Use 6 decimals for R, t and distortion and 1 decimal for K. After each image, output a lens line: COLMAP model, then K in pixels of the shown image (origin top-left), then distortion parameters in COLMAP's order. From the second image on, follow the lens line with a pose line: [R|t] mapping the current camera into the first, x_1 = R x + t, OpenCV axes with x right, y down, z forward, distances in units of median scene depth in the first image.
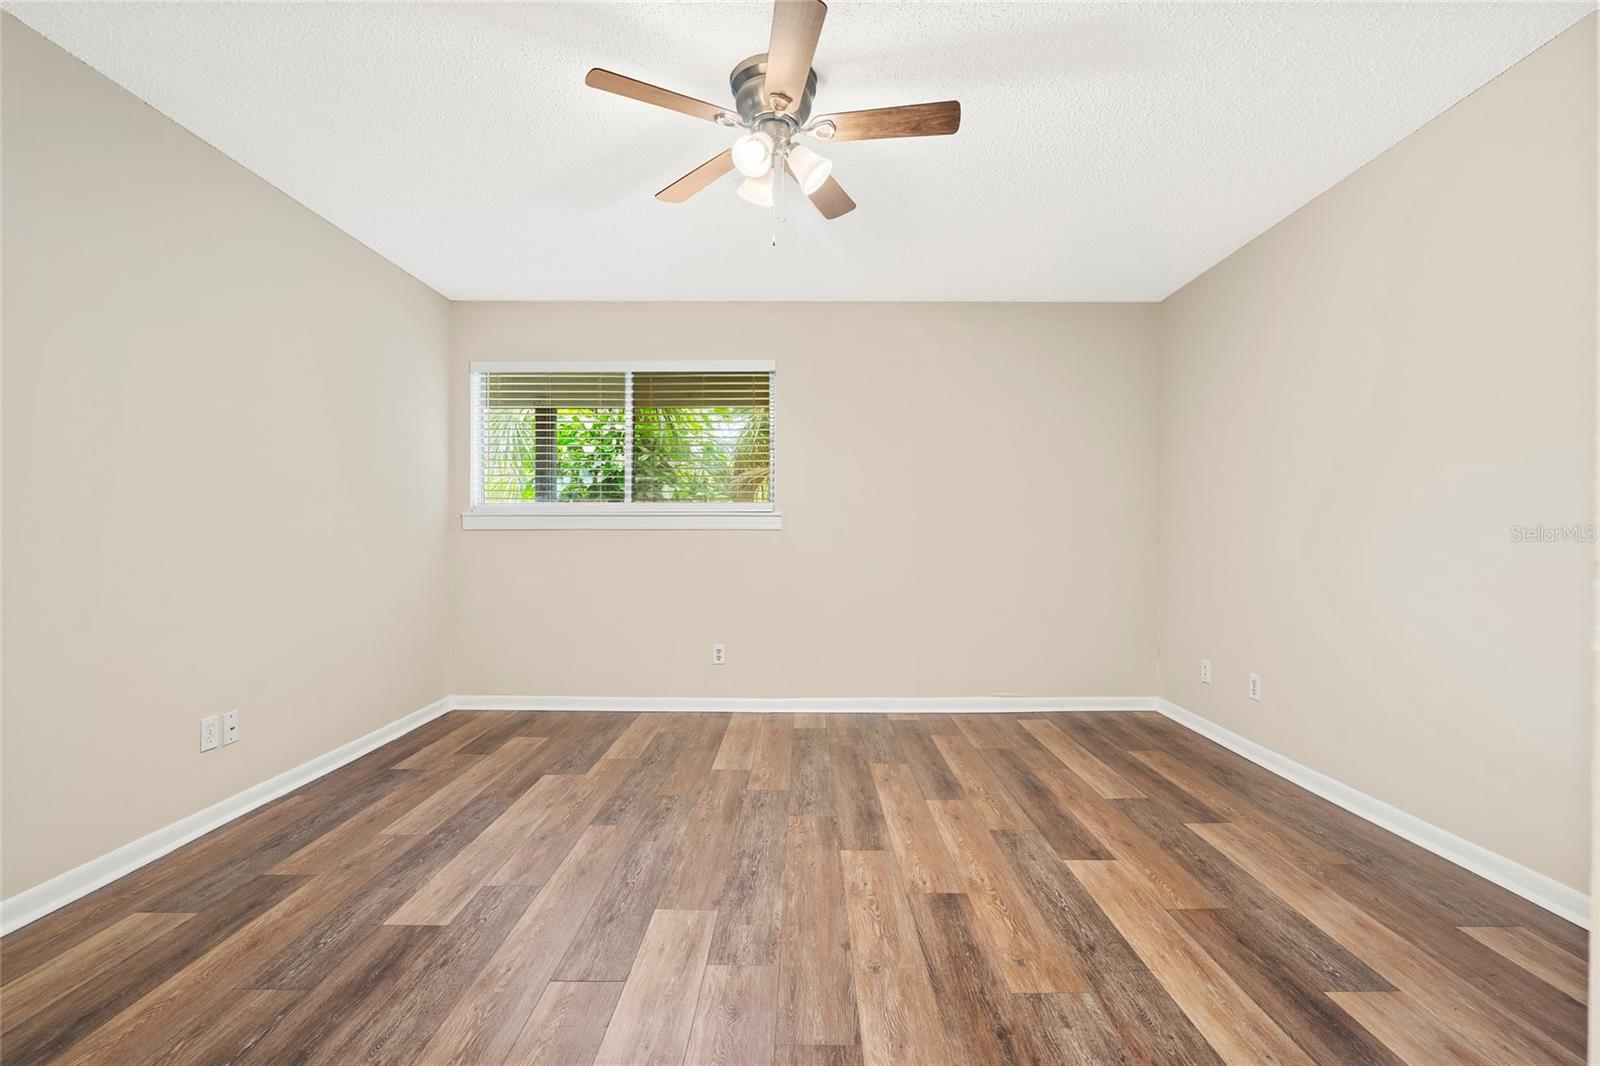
lens RADIAL K [[730.3, 0, 802.6], [0, 730.3, 530.6], [0, 0, 1]] dist [-0.004047, 0.000698]
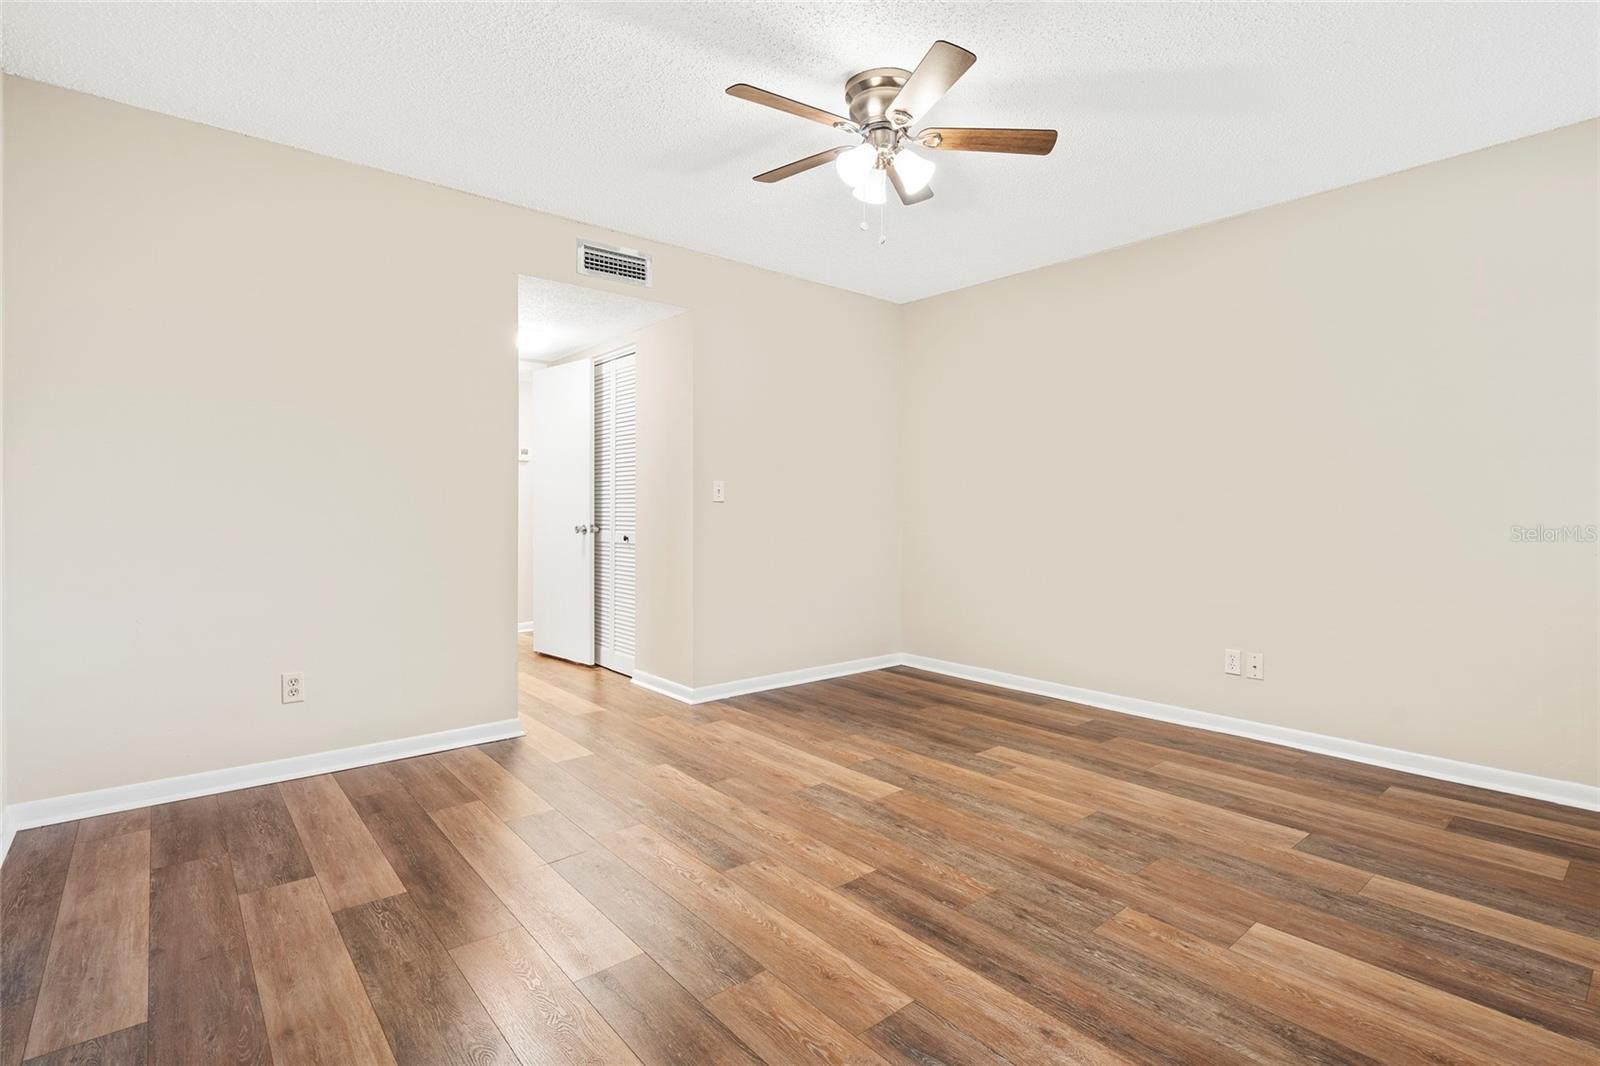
lens RADIAL K [[730.3, 0, 798.6], [0, 730.3, 522.3], [0, 0, 1]] dist [-0.004047, 0.000698]
pose [[-0.761348, 0.007423, -0.648301, 0.662854], [0.000284, 0.999938, 0.011116, 0.009828], [0.648343, 0.008279, -0.761303, 1.542600]]
